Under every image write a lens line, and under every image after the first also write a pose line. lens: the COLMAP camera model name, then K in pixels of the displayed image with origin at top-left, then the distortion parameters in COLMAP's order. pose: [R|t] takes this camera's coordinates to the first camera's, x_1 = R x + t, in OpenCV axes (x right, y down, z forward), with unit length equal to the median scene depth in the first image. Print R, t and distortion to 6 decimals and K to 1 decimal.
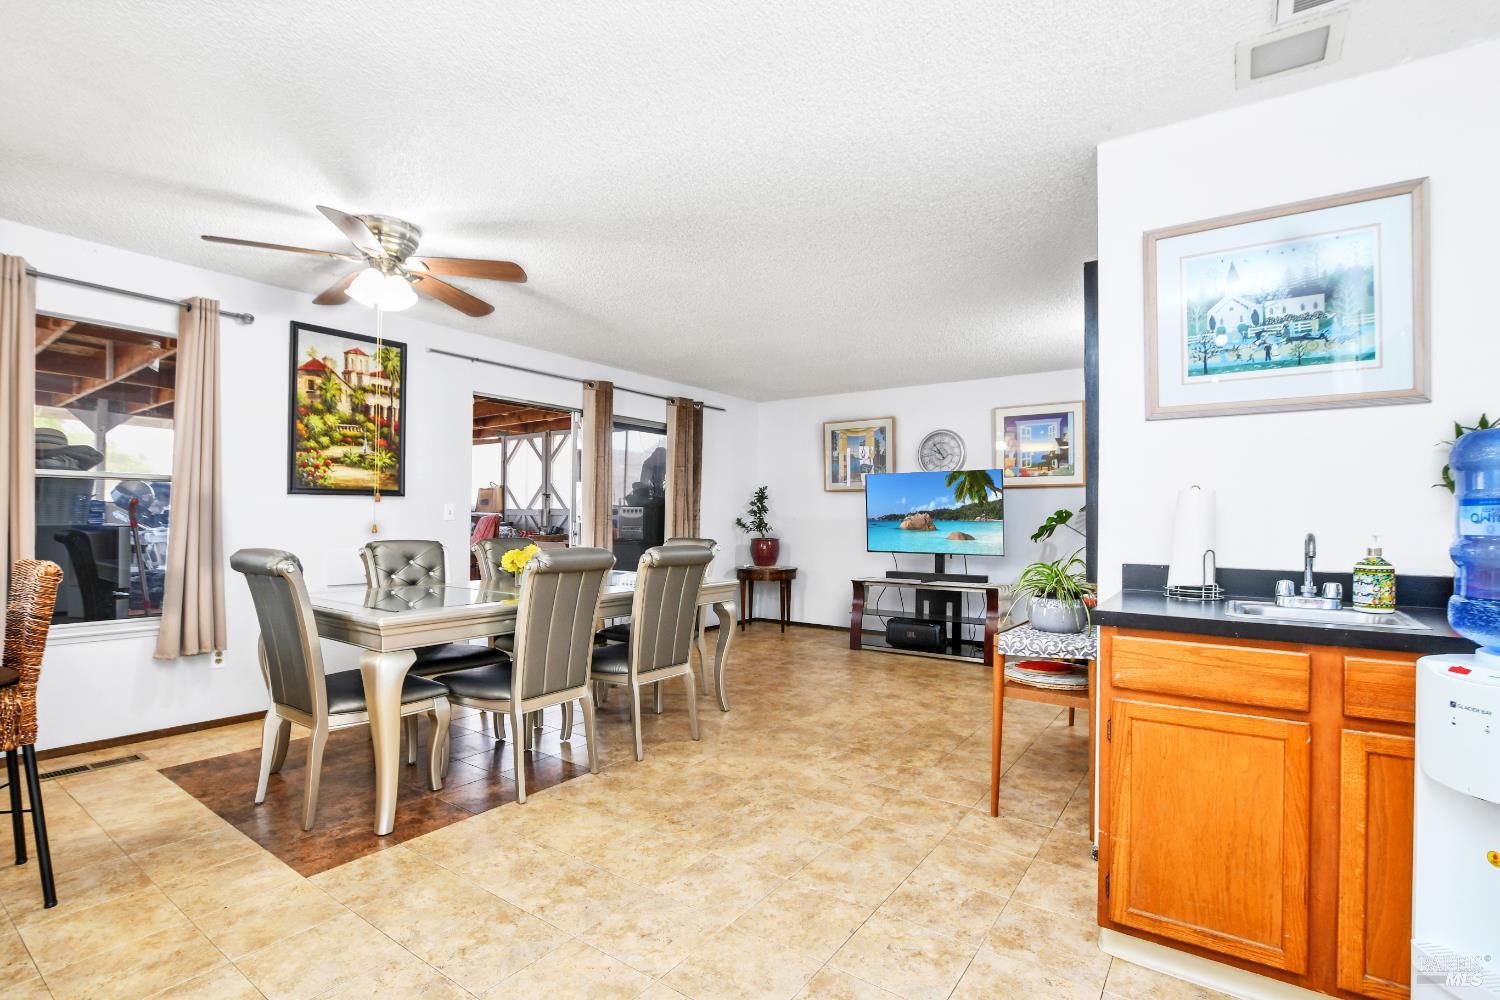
lens RADIAL K [[699.0, 0, 750.8], [0, 699.0, 507.1], [0, 0, 1]] dist [-0.030157, 0.001994]
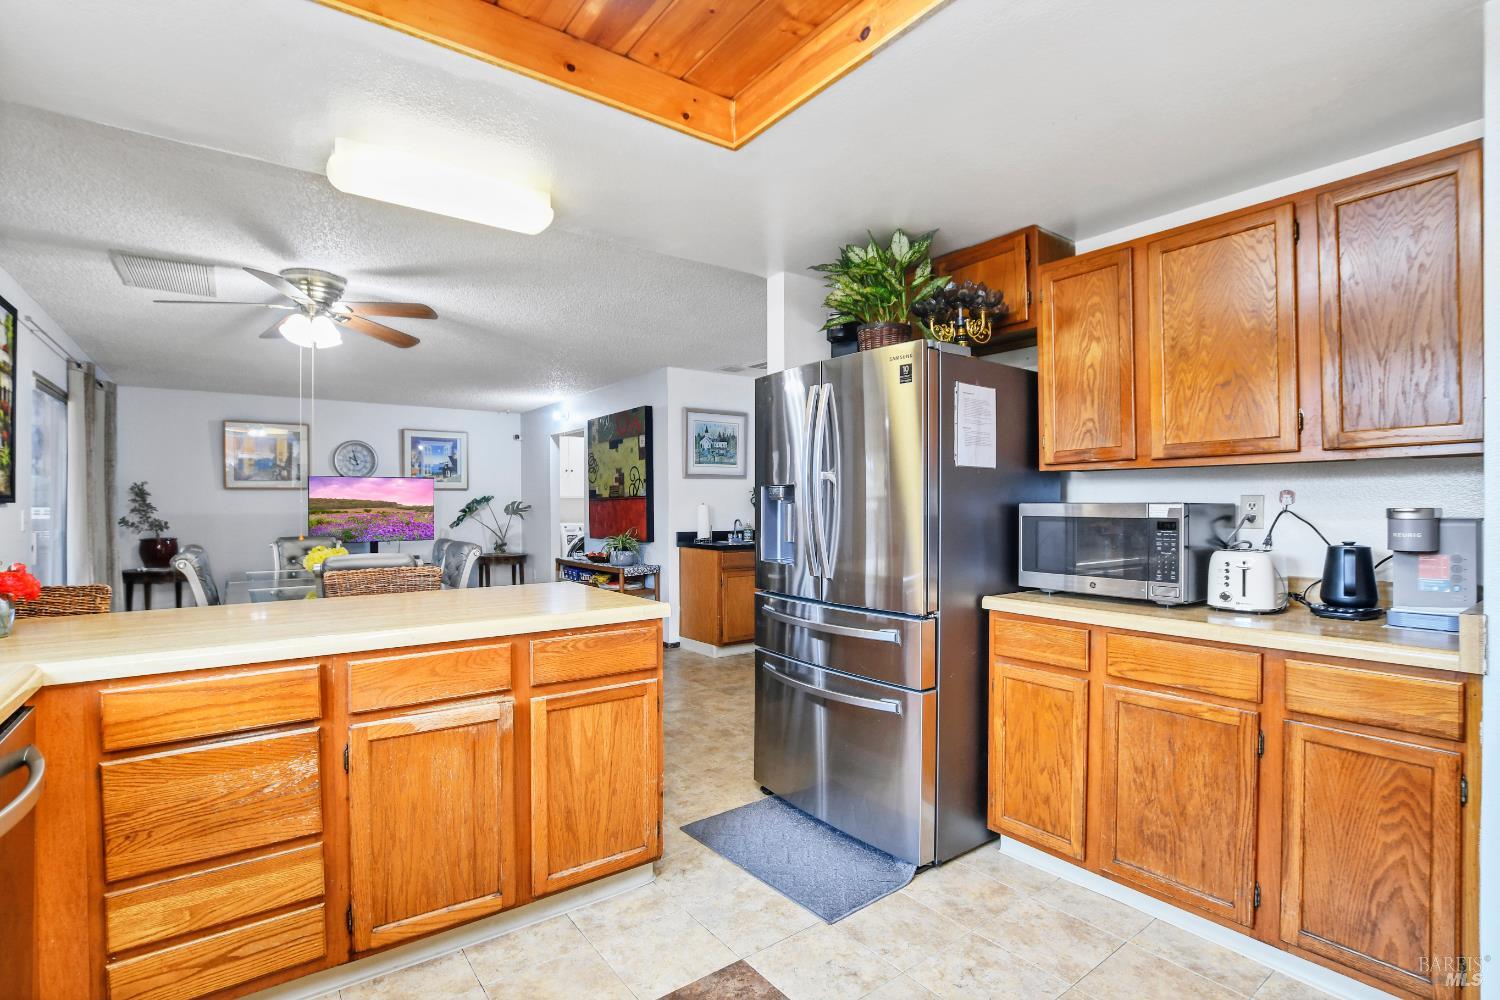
lens RADIAL K [[699.0, 0, 746.6], [0, 699.0, 508.7], [0, 0, 1]] dist [-0.030157, 0.001994]
pose [[0.311350, -0.014983, 0.950177, -1.021711], [-0.008894, 0.999786, 0.018680, -0.031653], [-0.950254, -0.014267, 0.311150, -0.036976]]
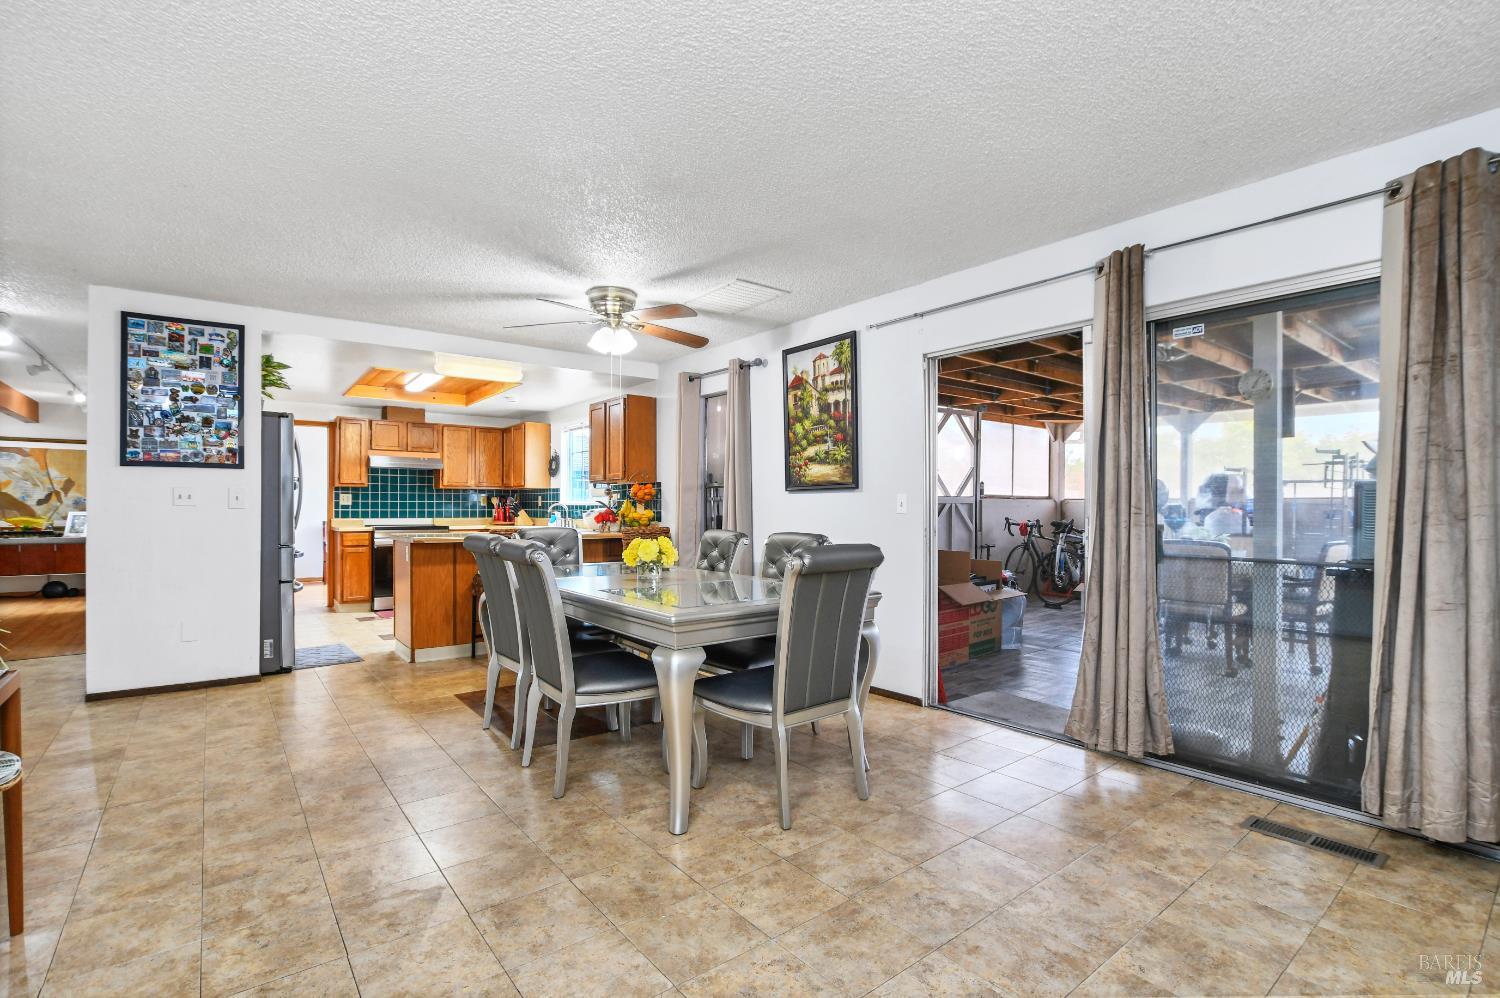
lens RADIAL K [[699.0, 0, 755.1], [0, 699.0, 505.0], [0, 0, 1]] dist [-0.030157, 0.001994]
pose [[-0.283816, -0.013551, -0.958783, 0.496991], [0.009730, 0.999808, -0.017011, 0.024158], [0.958829, -0.014157, -0.283630, 1.195475]]
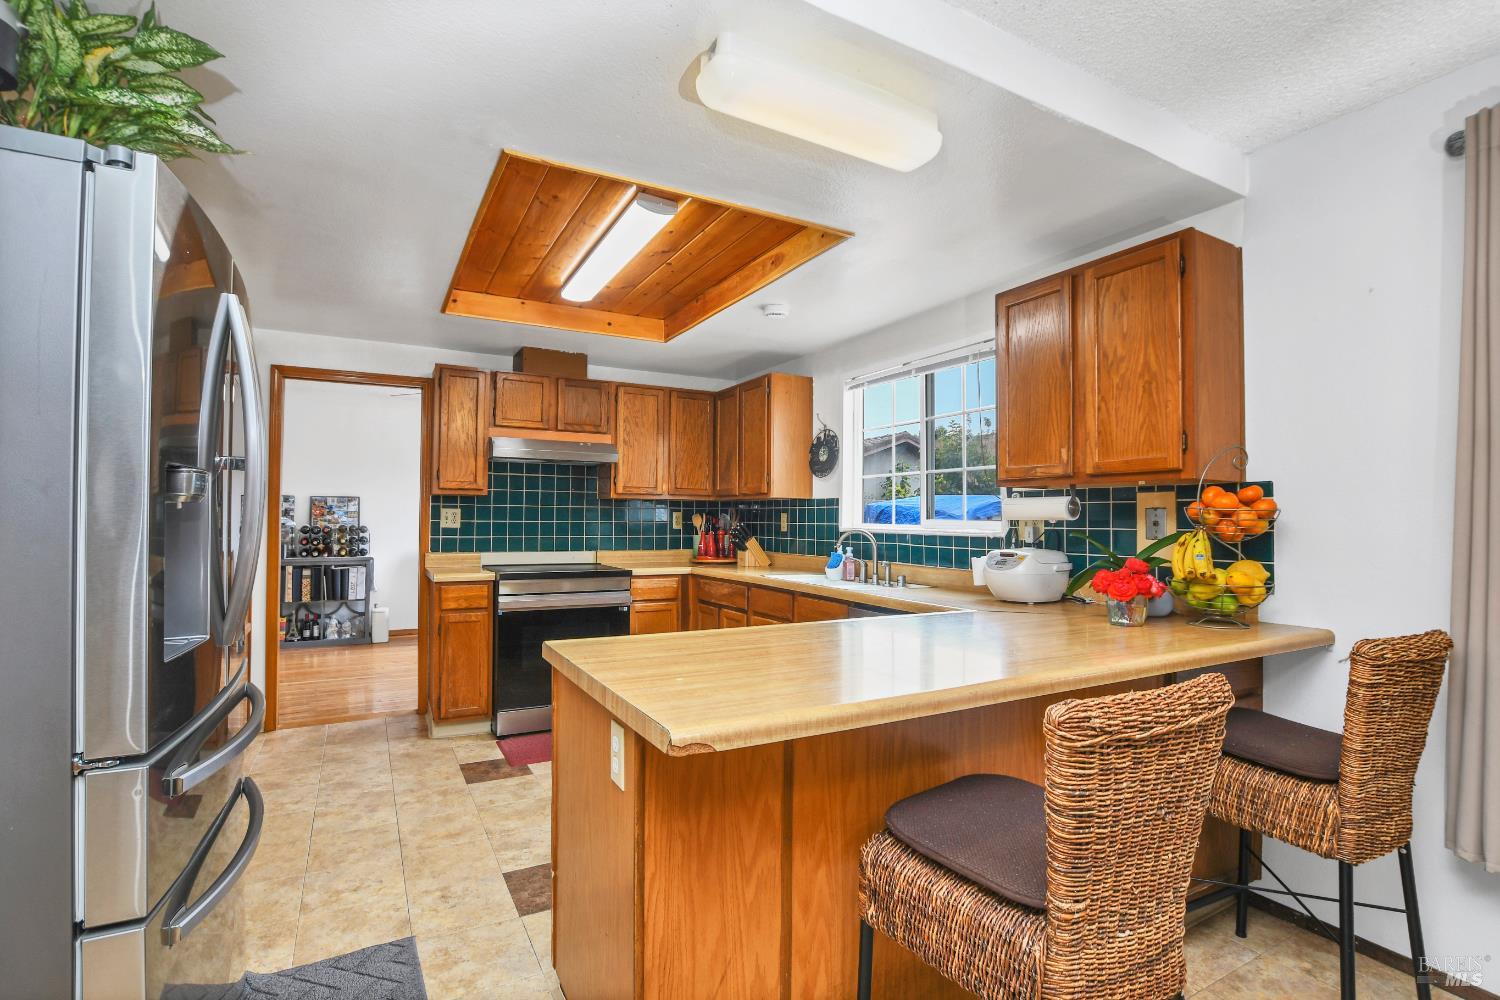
lens RADIAL K [[699.0, 0, 740.9], [0, 699.0, 502.6], [0, 0, 1]] dist [-0.030157, 0.001994]
pose [[-0.435800, -0.032494, -0.899457, -0.229209], [0.001818, 0.999314, -0.036983, -0.017296], [0.900042, -0.017753, -0.435442, 0.454078]]
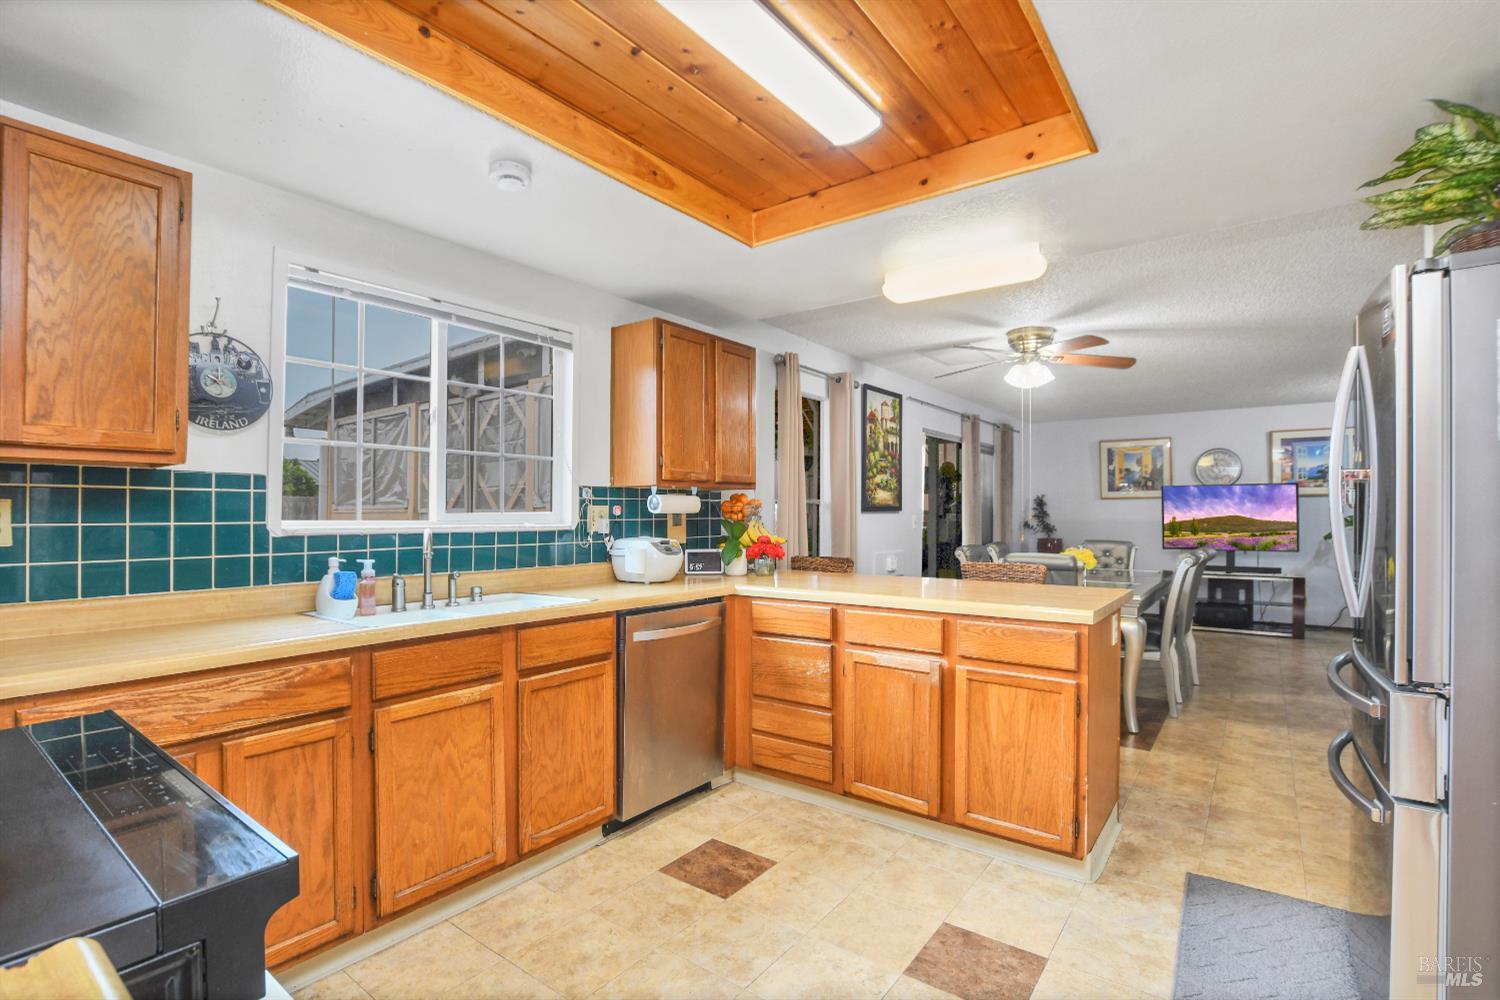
lens RADIAL K [[699.0, 0, 746.1], [0, 699.0, 507.8], [0, 0, 1]] dist [-0.030157, 0.001994]
pose [[0.999475, -0.008438, -0.031283, -0.789561], [0.008659, 0.999938, 0.006940, -0.034720], [0.031222, -0.007207, 0.999486, -0.351052]]
